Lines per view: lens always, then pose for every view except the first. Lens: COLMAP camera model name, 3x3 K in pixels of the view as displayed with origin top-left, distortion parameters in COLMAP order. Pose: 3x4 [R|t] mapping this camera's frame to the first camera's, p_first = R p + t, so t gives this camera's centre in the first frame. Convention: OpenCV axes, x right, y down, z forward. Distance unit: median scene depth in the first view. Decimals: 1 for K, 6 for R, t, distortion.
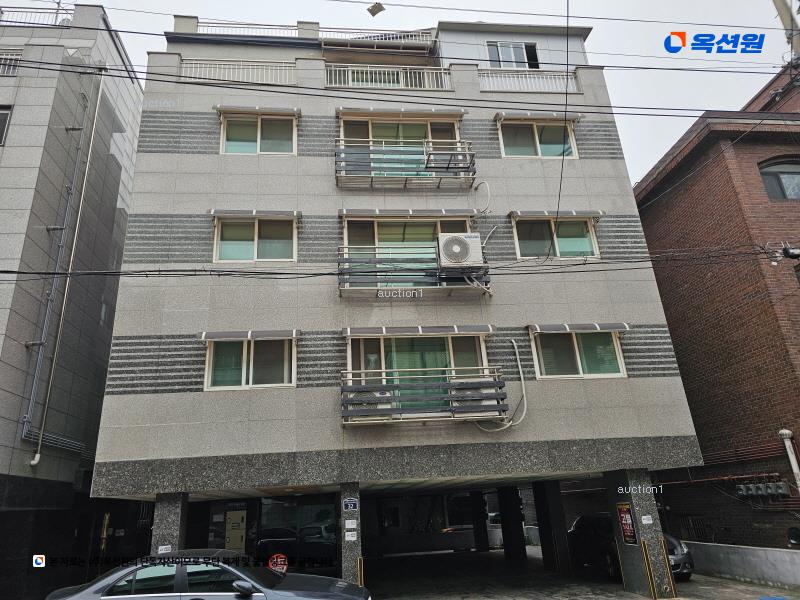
lens RADIAL K [[538.3, 0, 392.2], [0, 538.3, 302.9], [0, 0, 1]] dist [0.067032, -0.054693]
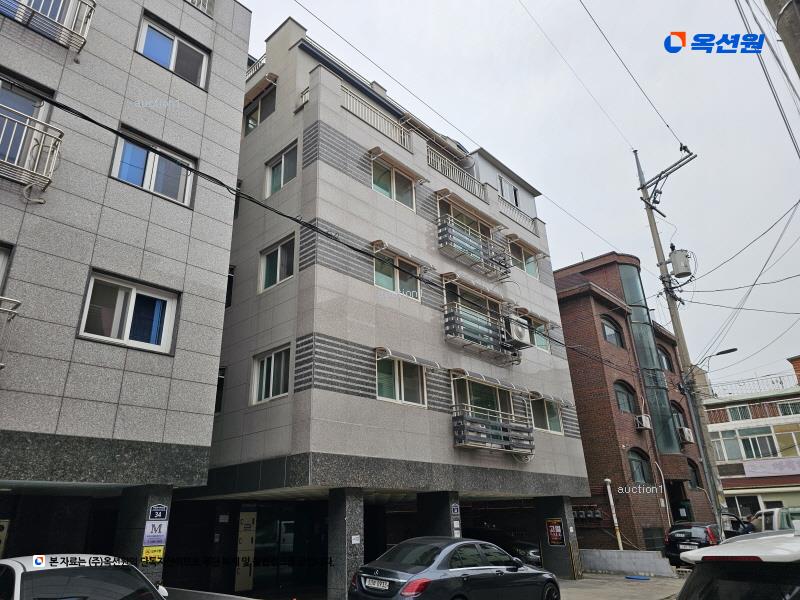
lens RADIAL K [[538.3, 0, 392.2], [0, 538.3, 302.9], [0, 0, 1]] dist [0.067032, -0.054693]
pose [[0.759197, 0.278660, 0.588191, -1.015533], [-0.248481, 0.959354, -0.133778, 0.109014], [-0.601562, -0.044590, 0.797581, 0.088805]]
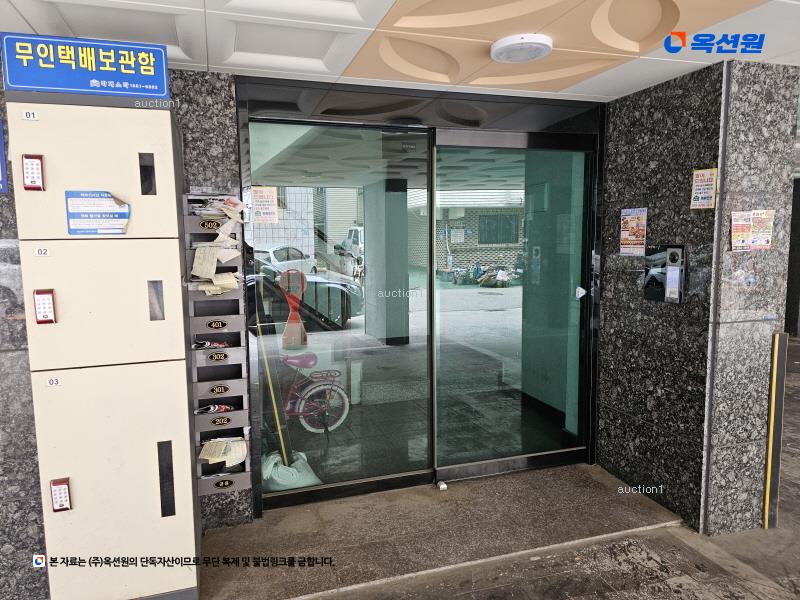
lens RADIAL K [[538.3, 0, 392.2], [0, 538.3, 302.9], [0, 0, 1]] dist [0.067032, -0.054693]
pose [[0.977886, 0.017456, 0.208407, -0.315505], [-0.111775, 0.885868, 0.450271, 0.465627], [-0.176761, -0.463609, 0.868230, 1.115422]]
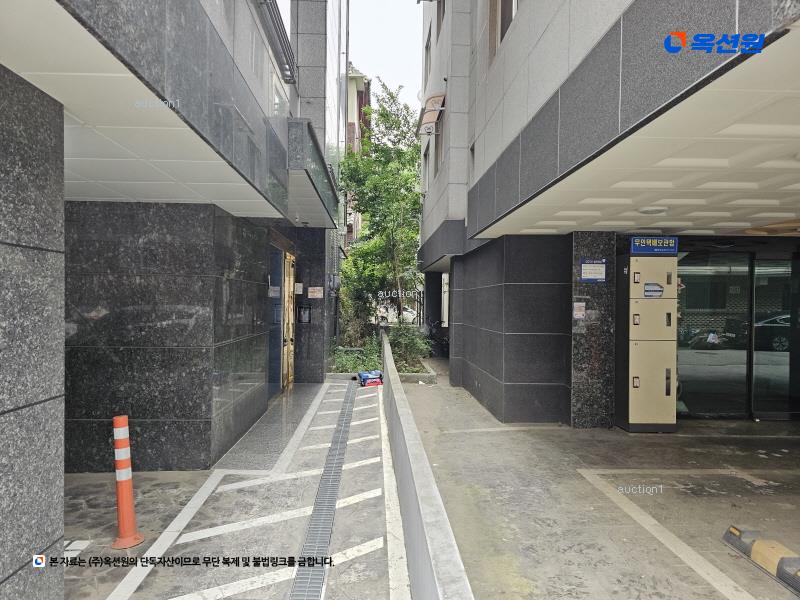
lens RADIAL K [[538.3, 0, 392.2], [0, 538.3, 302.9], [0, 0, 1]] dist [0.067032, -0.054693]
pose [[0.995762, 0.069142, -0.060648, -0.592406], [-0.042526, 0.930828, 0.362974, 0.357498], [0.081550, -0.358857, 0.929823, 0.773868]]
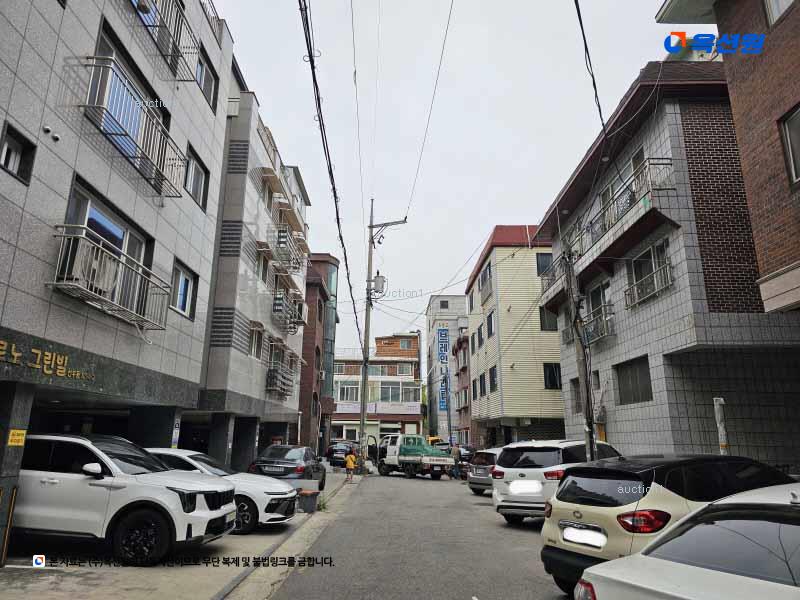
lens RADIAL K [[538.3, 0, 392.2], [0, 538.3, 302.9], [0, 0, 1]] dist [0.067032, -0.054693]
pose [[0.091673, 0.298858, 0.949884, -1.935717], [-0.372479, 0.894945, -0.245625, 0.263086], [-0.923502, -0.331295, 0.193361, 0.338680]]
